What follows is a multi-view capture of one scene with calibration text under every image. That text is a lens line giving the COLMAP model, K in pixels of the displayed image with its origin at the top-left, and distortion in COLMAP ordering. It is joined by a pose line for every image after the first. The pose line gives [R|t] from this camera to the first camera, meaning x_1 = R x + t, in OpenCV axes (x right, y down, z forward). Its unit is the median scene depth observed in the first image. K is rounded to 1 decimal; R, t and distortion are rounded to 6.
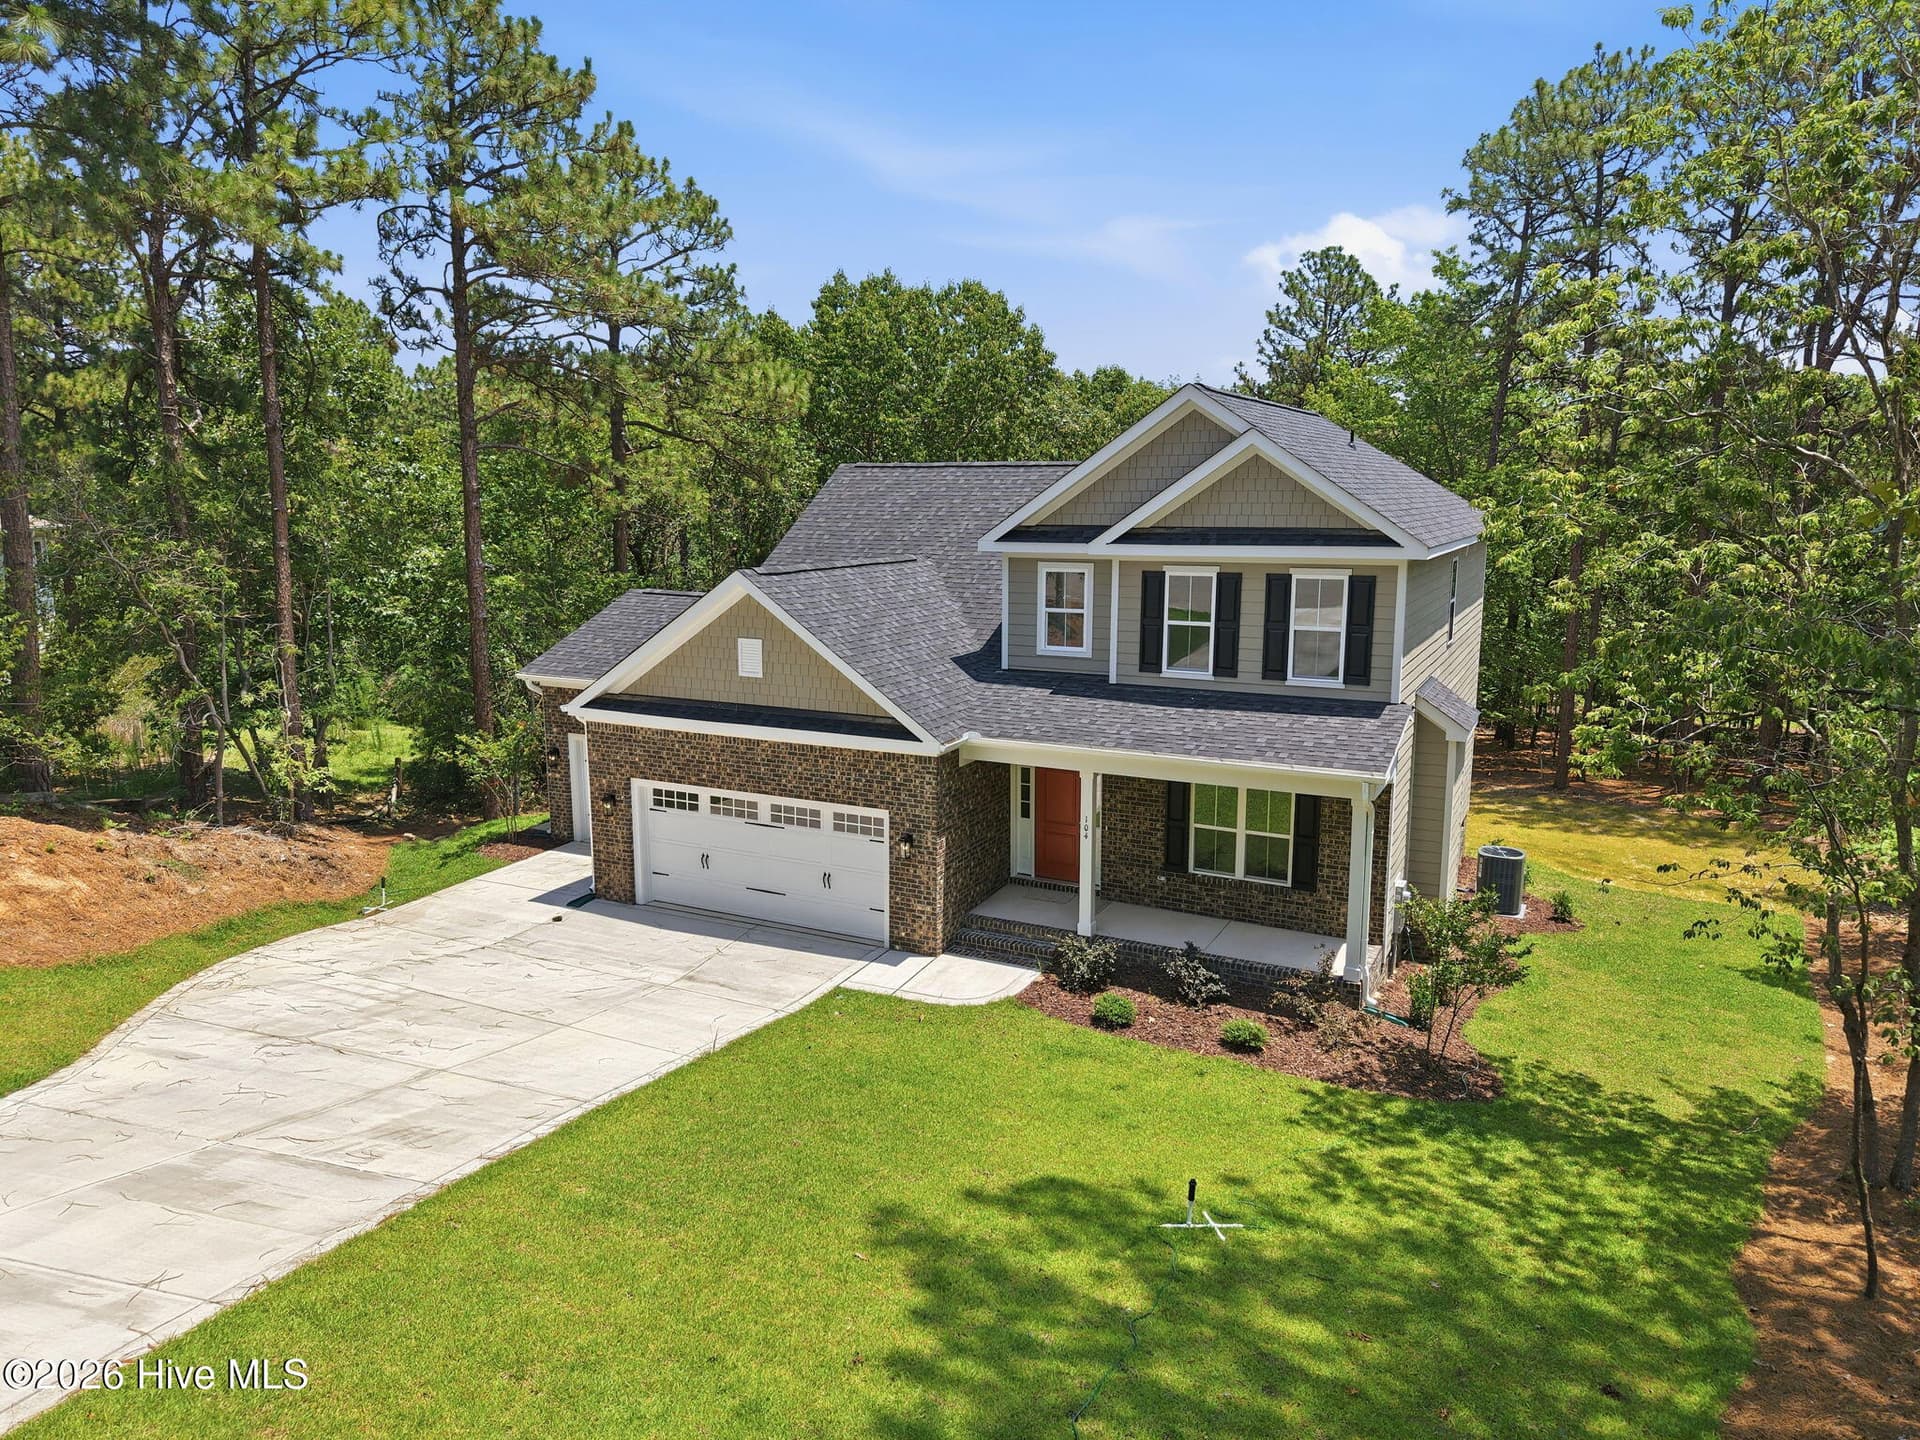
lens RADIAL K [[1307.9, 0, 969.4], [0, 1307.9, 688.2], [0, 0, 1]] dist [0.062387, -0.105979]
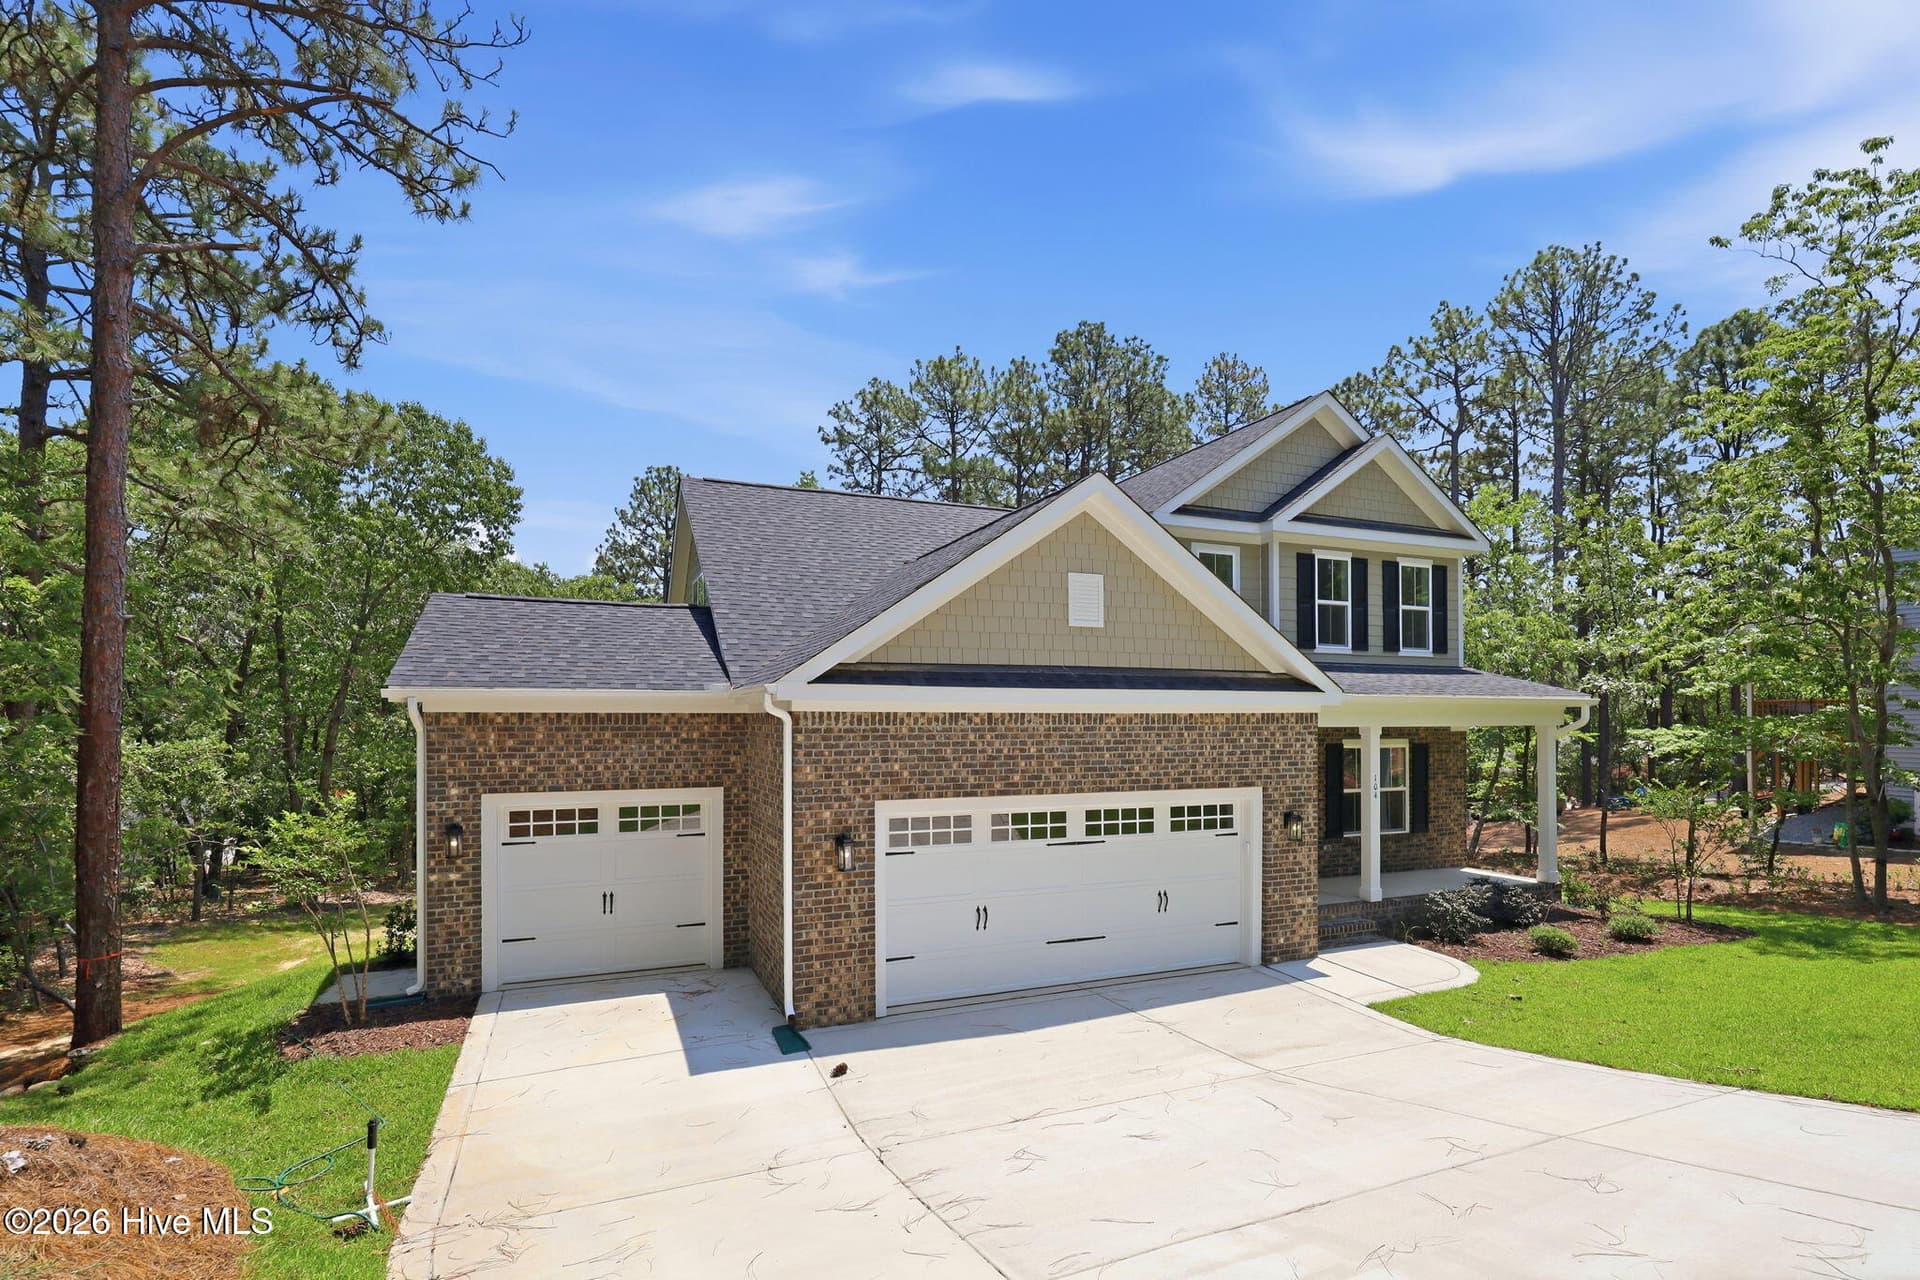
lens RADIAL K [[900.6, 0, 954.2], [0, 900.6, 707.1], [0, 0, 1]] dist [-0.000405, 0.000170]
pose [[0.649252, 0.010260, 0.760504, -0.602166], [0.118439, 0.986347, -0.114420, 0.084312], [-0.751295, 0.164361, 0.639172, 0.765385]]
